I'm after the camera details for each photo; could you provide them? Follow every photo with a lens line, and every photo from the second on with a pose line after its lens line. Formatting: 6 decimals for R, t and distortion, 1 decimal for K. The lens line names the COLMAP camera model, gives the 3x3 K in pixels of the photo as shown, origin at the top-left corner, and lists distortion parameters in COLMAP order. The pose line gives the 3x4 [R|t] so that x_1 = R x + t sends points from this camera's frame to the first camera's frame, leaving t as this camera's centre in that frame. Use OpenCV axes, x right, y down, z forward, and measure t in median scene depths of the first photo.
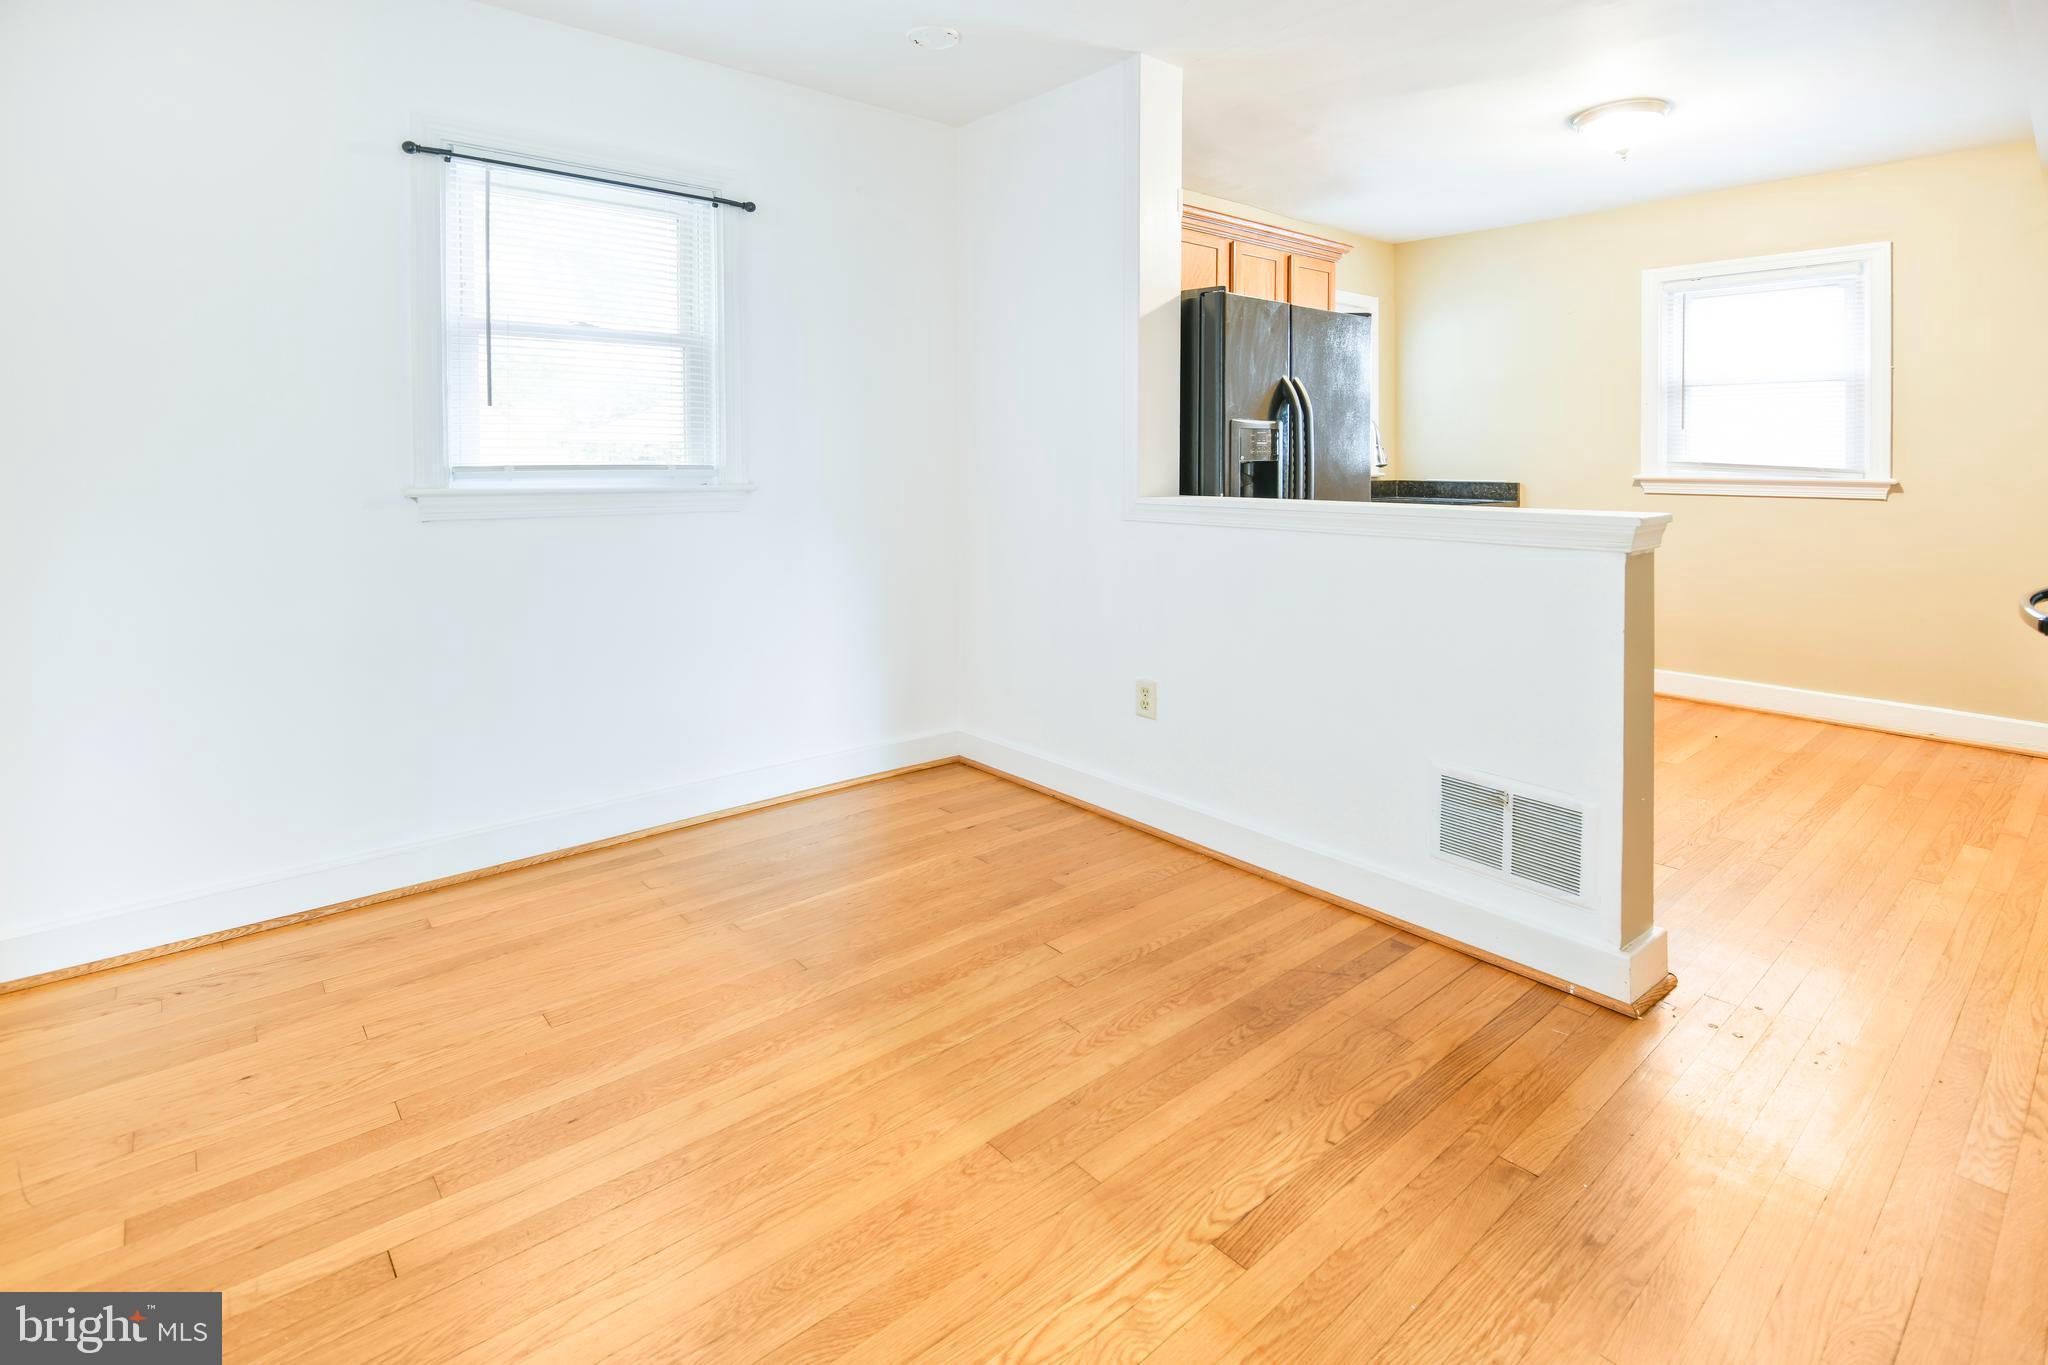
lens RADIAL K [[981.4, 0, 1033.7], [0, 981.4, 679.0], [0, 0, 1]] dist [-0.013281, -0.000925]
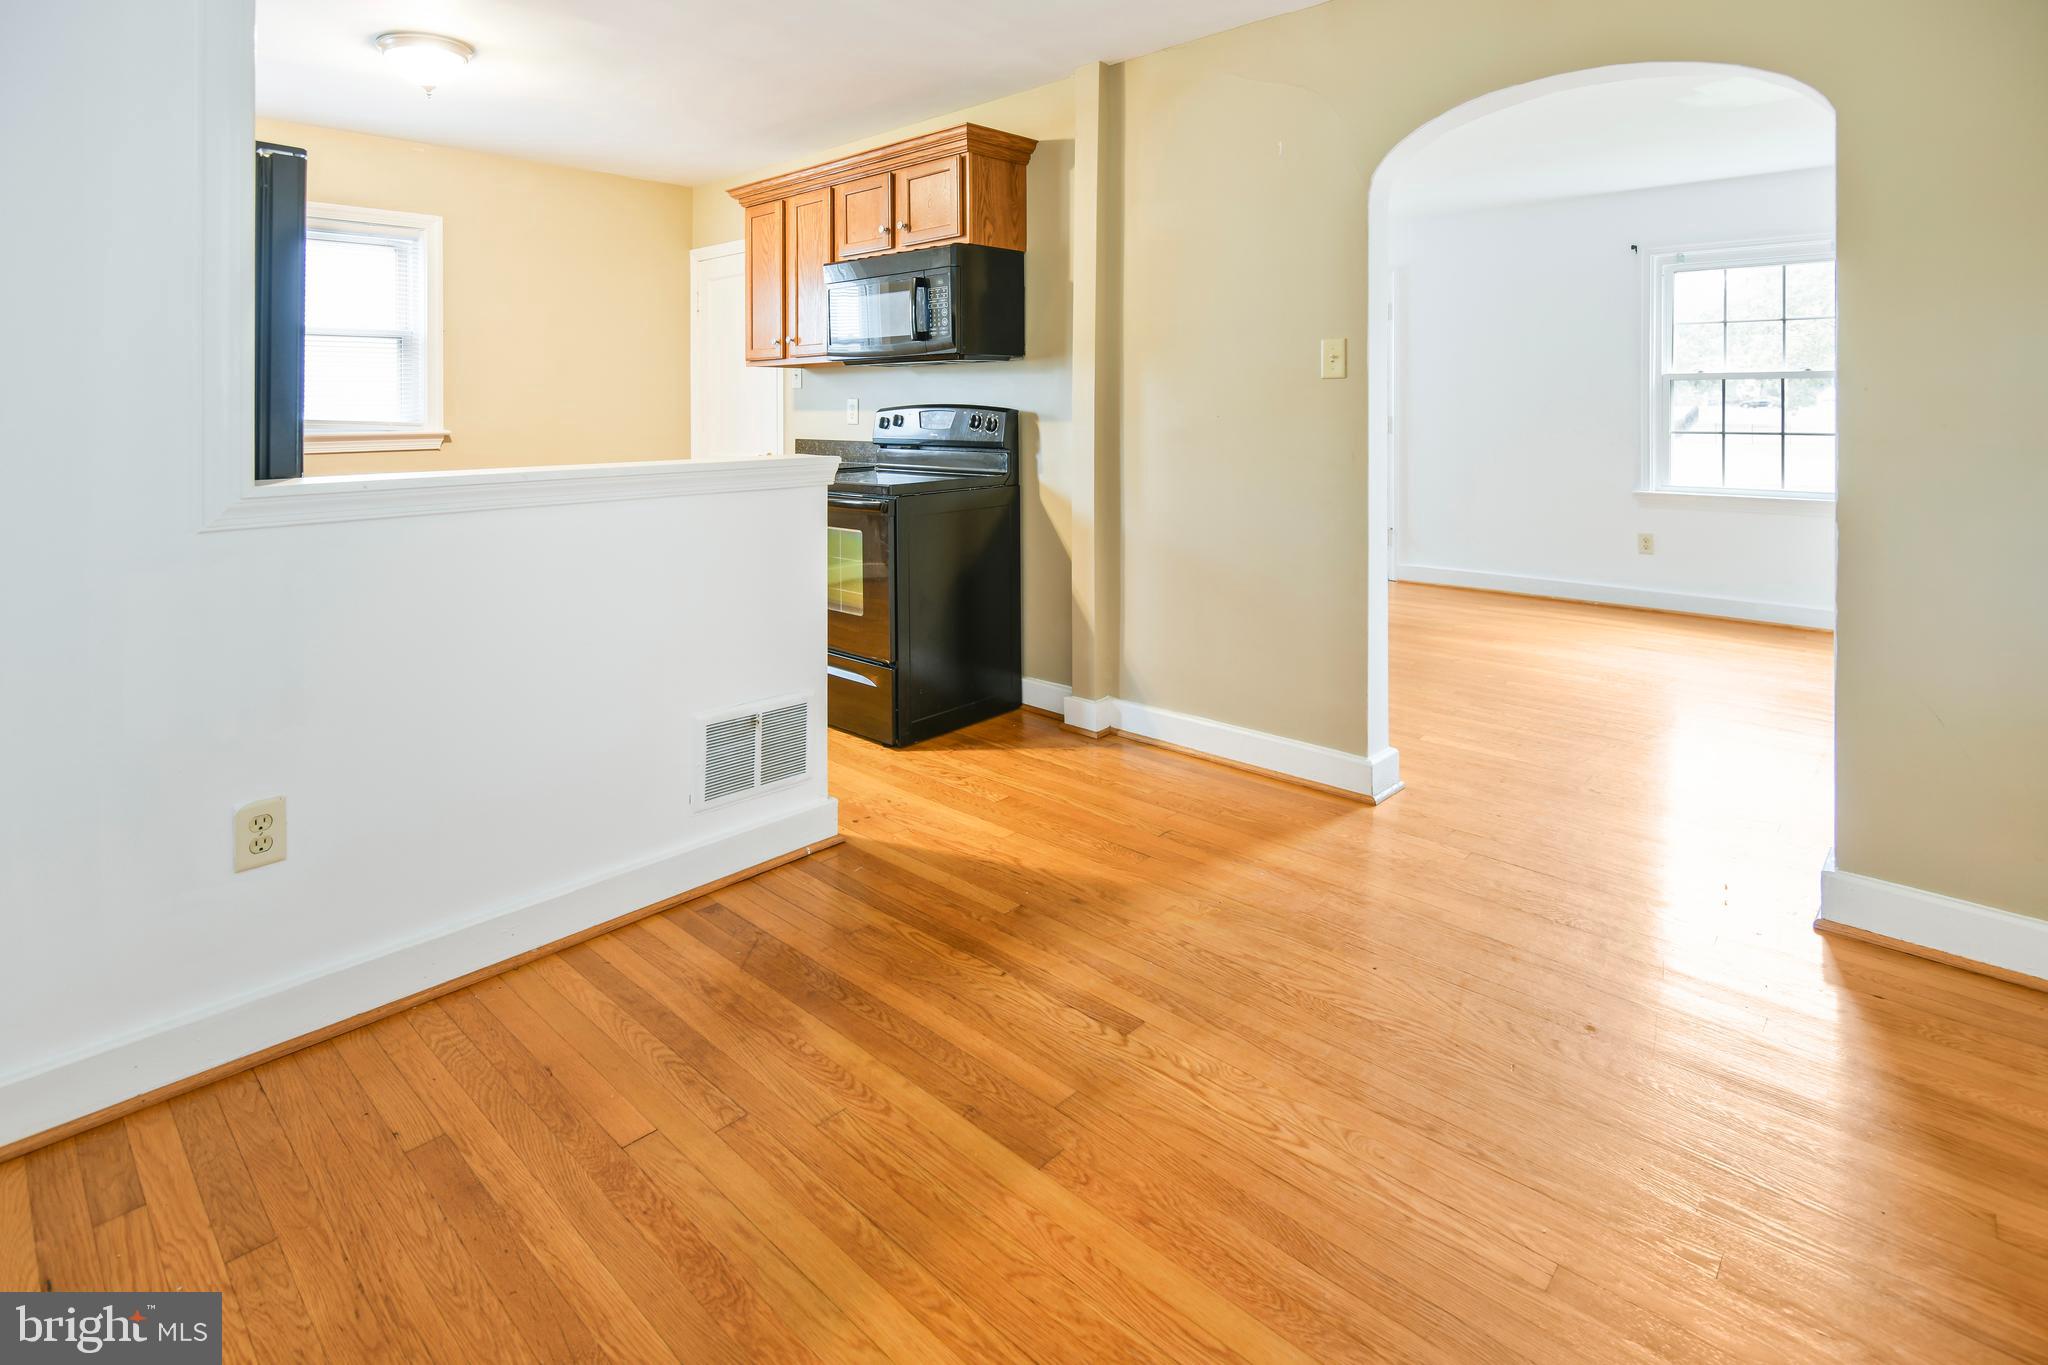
lens RADIAL K [[999.1, 0, 1113.7], [0, 999.1, 648.2], [0, 0, 1]] dist [-0.000492, -0.000698]
pose [[-0.145699, -0.232769, 0.961556, -0.734424], [0.229311, 0.937514, 0.261695, -0.178526], [-0.962387, 0.258624, -0.083218, 0.783191]]
